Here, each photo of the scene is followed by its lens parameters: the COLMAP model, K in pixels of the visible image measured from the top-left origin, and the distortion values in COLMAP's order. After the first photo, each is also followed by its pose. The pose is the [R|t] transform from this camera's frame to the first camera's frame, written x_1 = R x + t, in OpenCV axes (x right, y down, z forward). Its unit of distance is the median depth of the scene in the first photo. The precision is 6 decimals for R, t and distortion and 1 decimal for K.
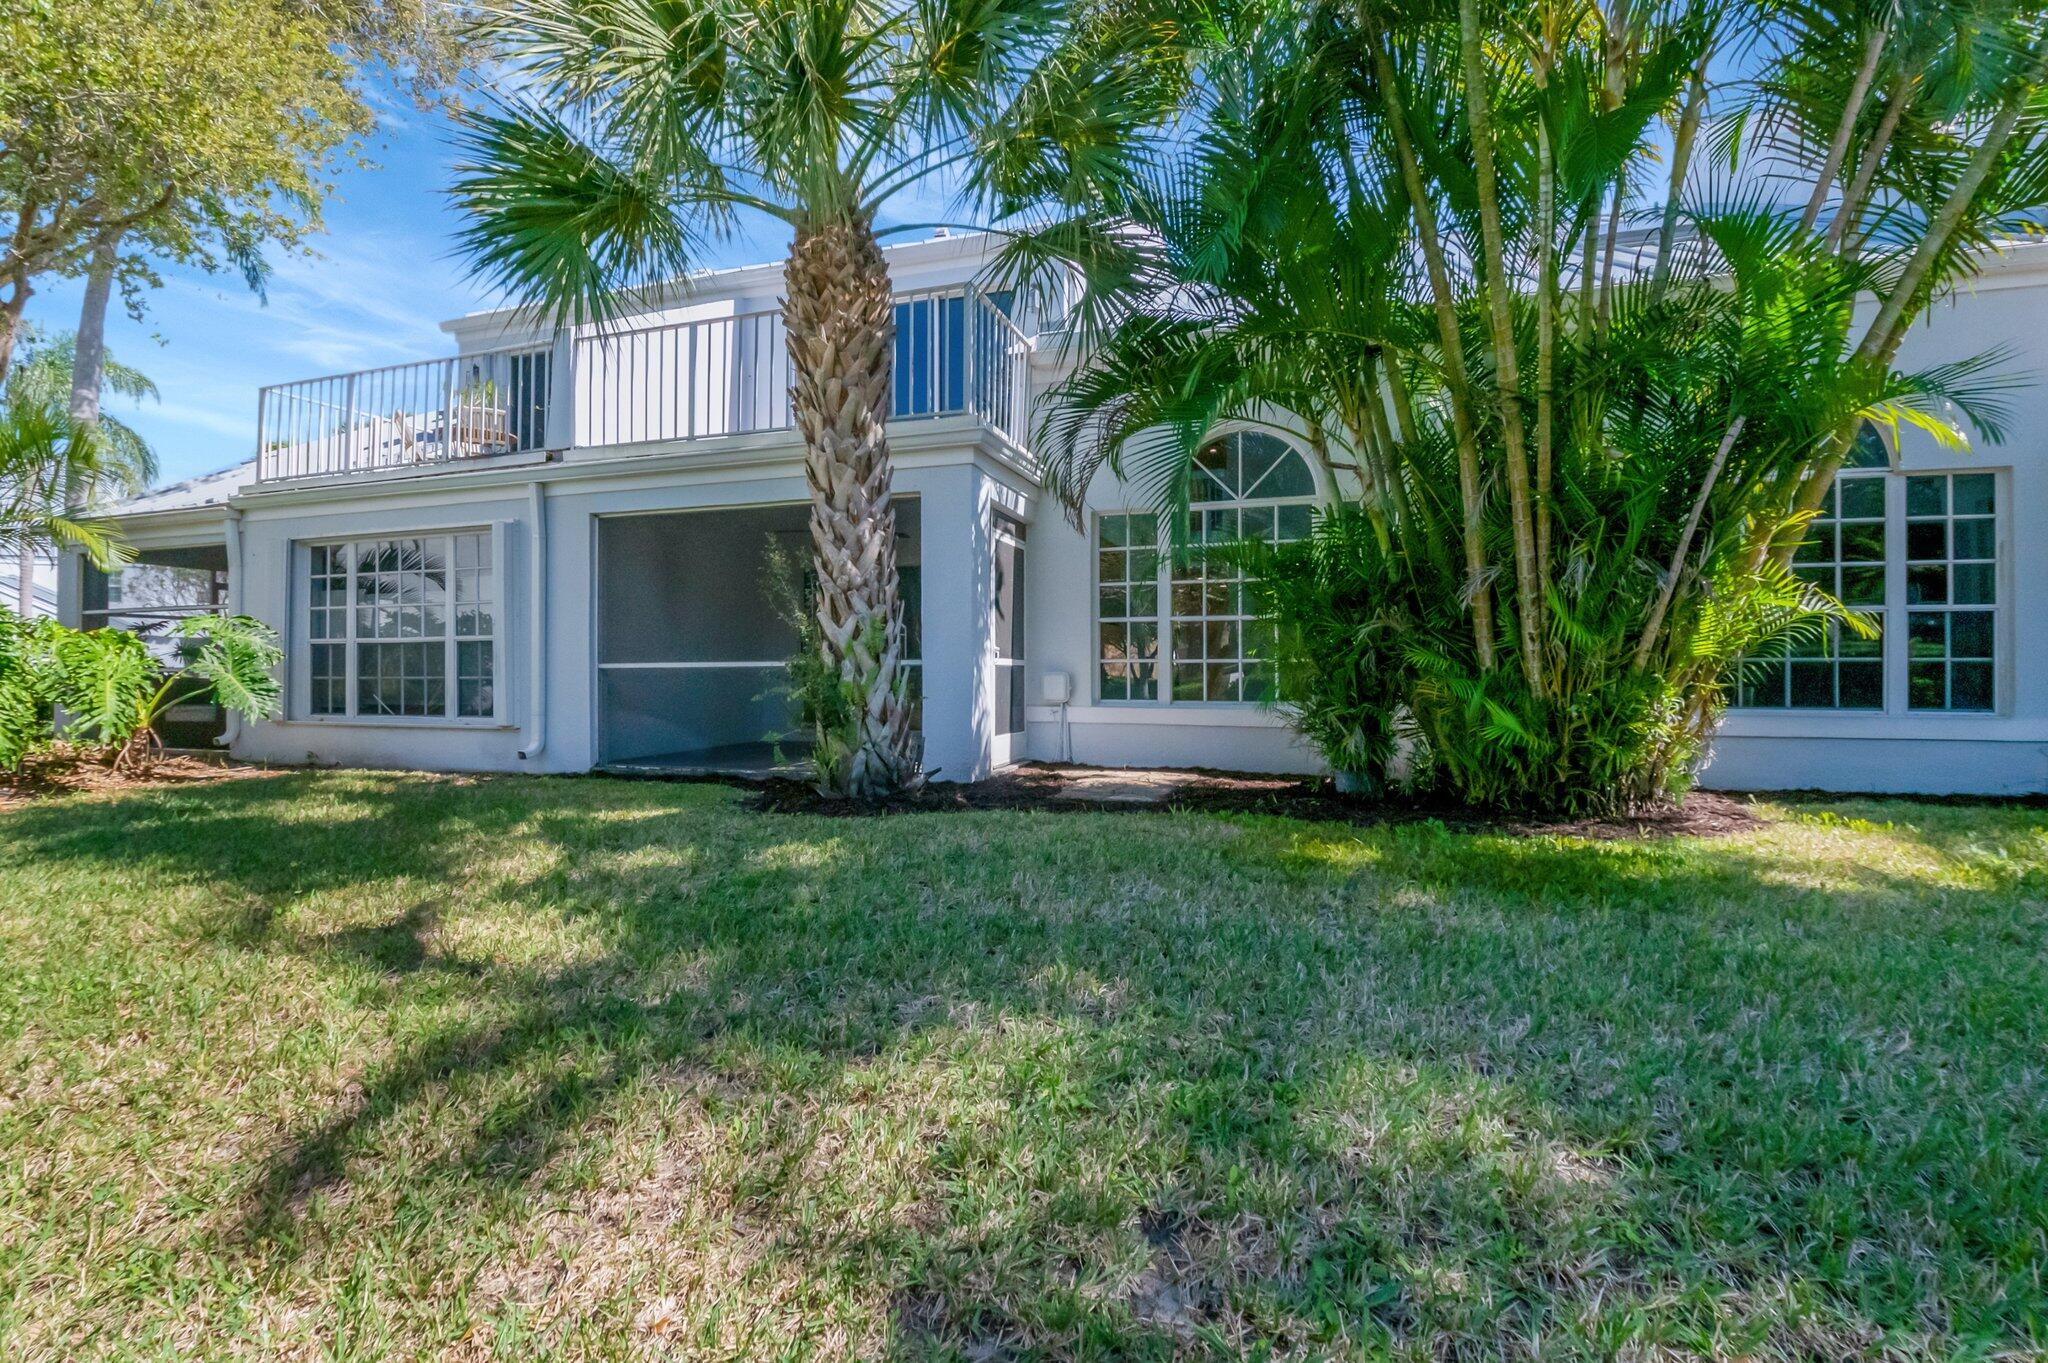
lens RADIAL K [[907.8, 0, 1018.8], [0, 907.8, 671.8], [0, 0, 1]] dist [0.003752, -0.005694]
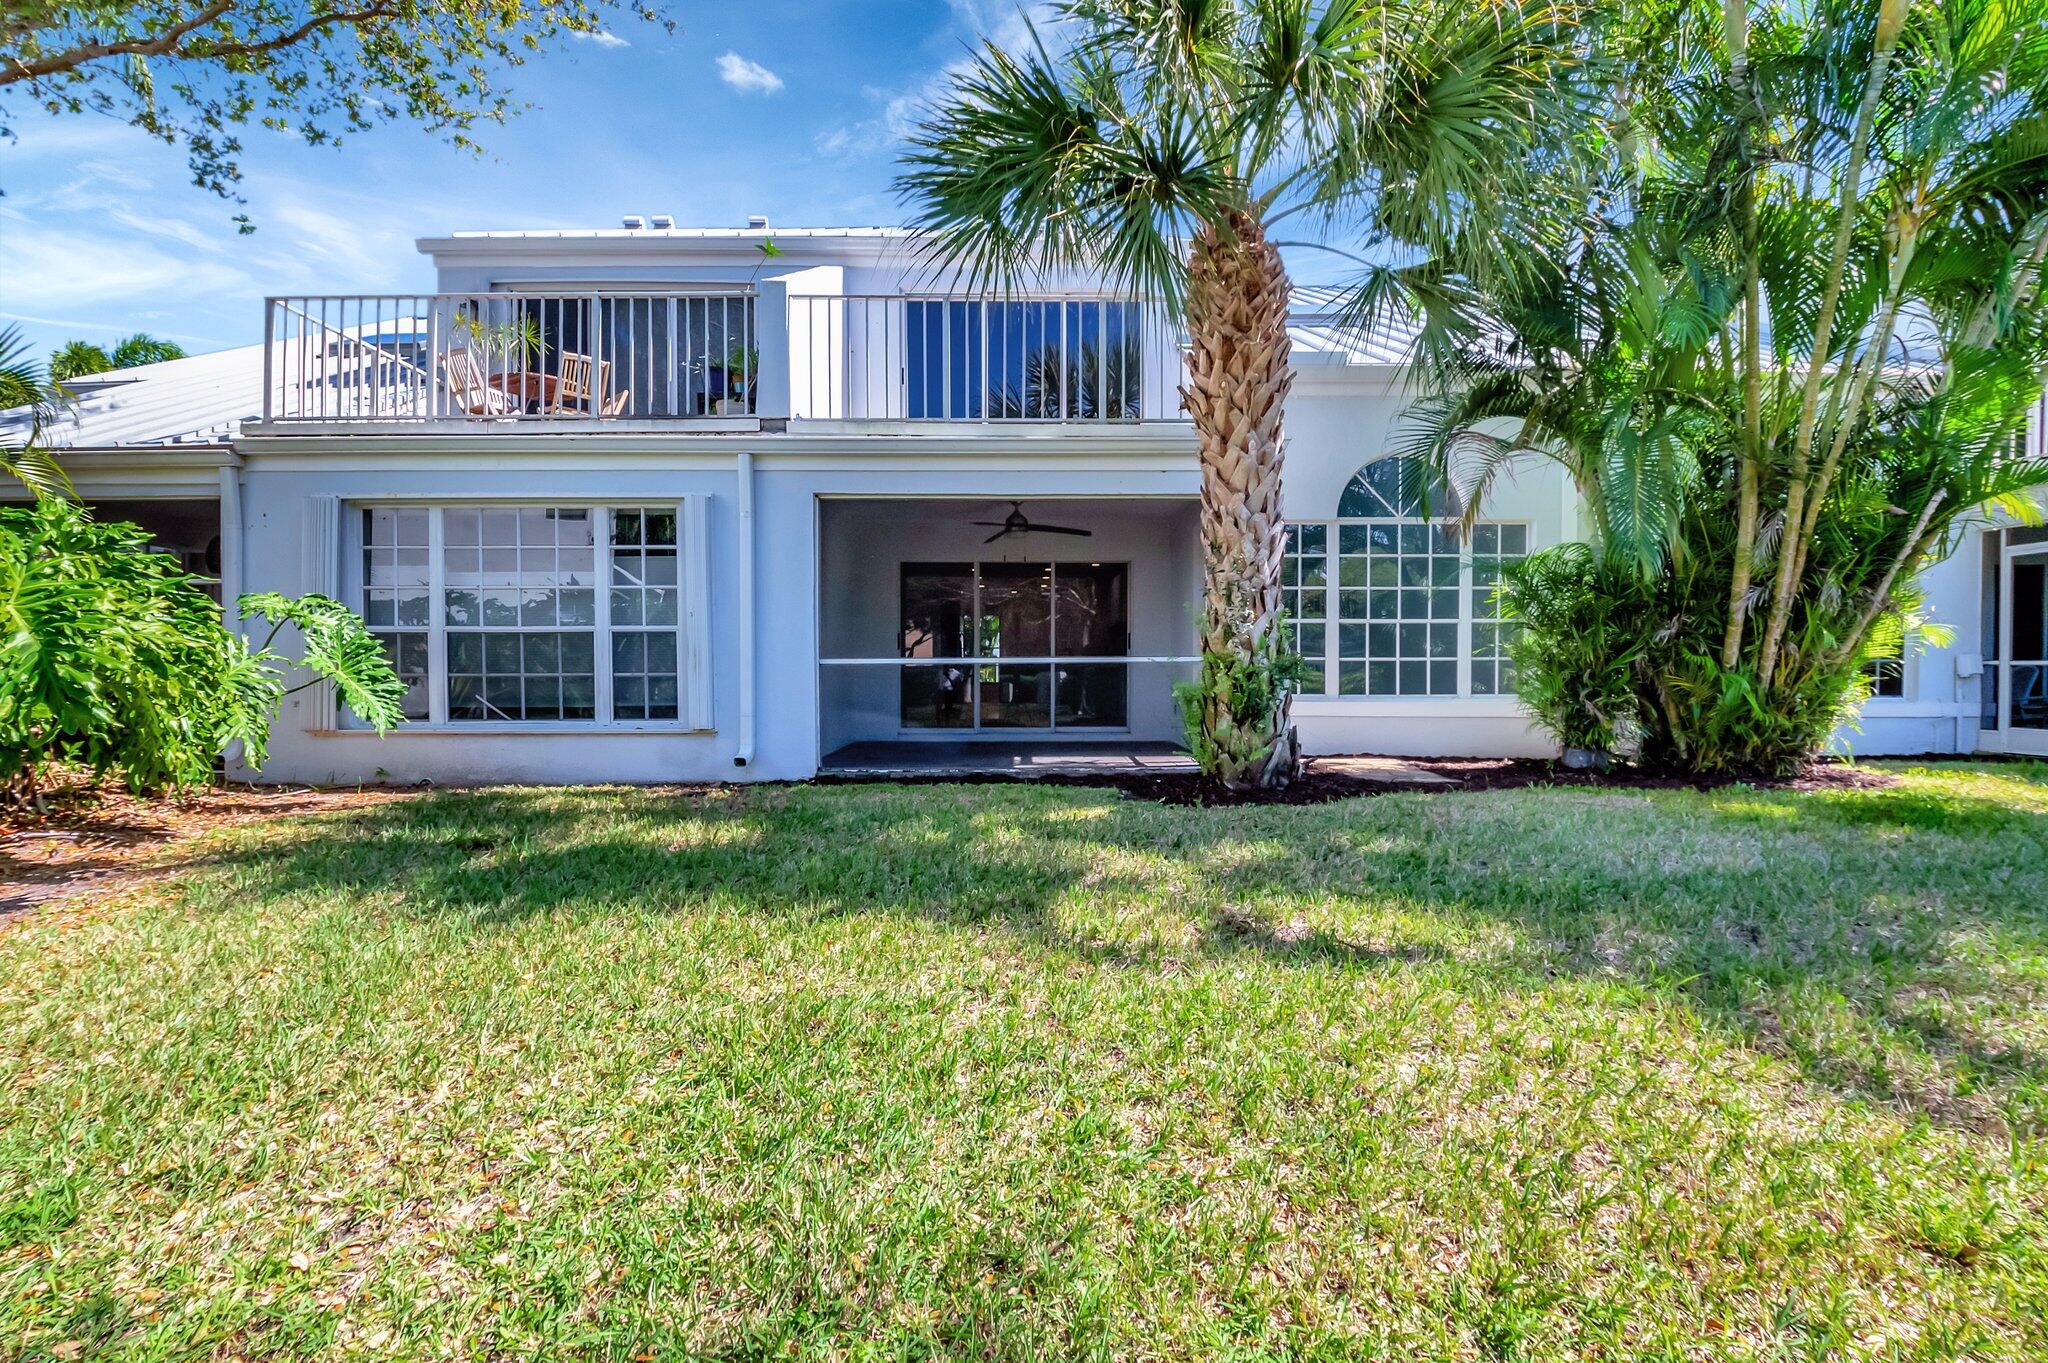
lens RADIAL K [[907.8, 0, 1014.5], [0, 907.8, 687.7], [0, 0, 1]] dist [0.003752, -0.005694]
pose [[0.947011, -0.005145, 0.321161, -0.570740], [0.000578, 0.999897, 0.014315, 0.007094], [-0.321202, -0.013371, 0.946916, 0.077468]]
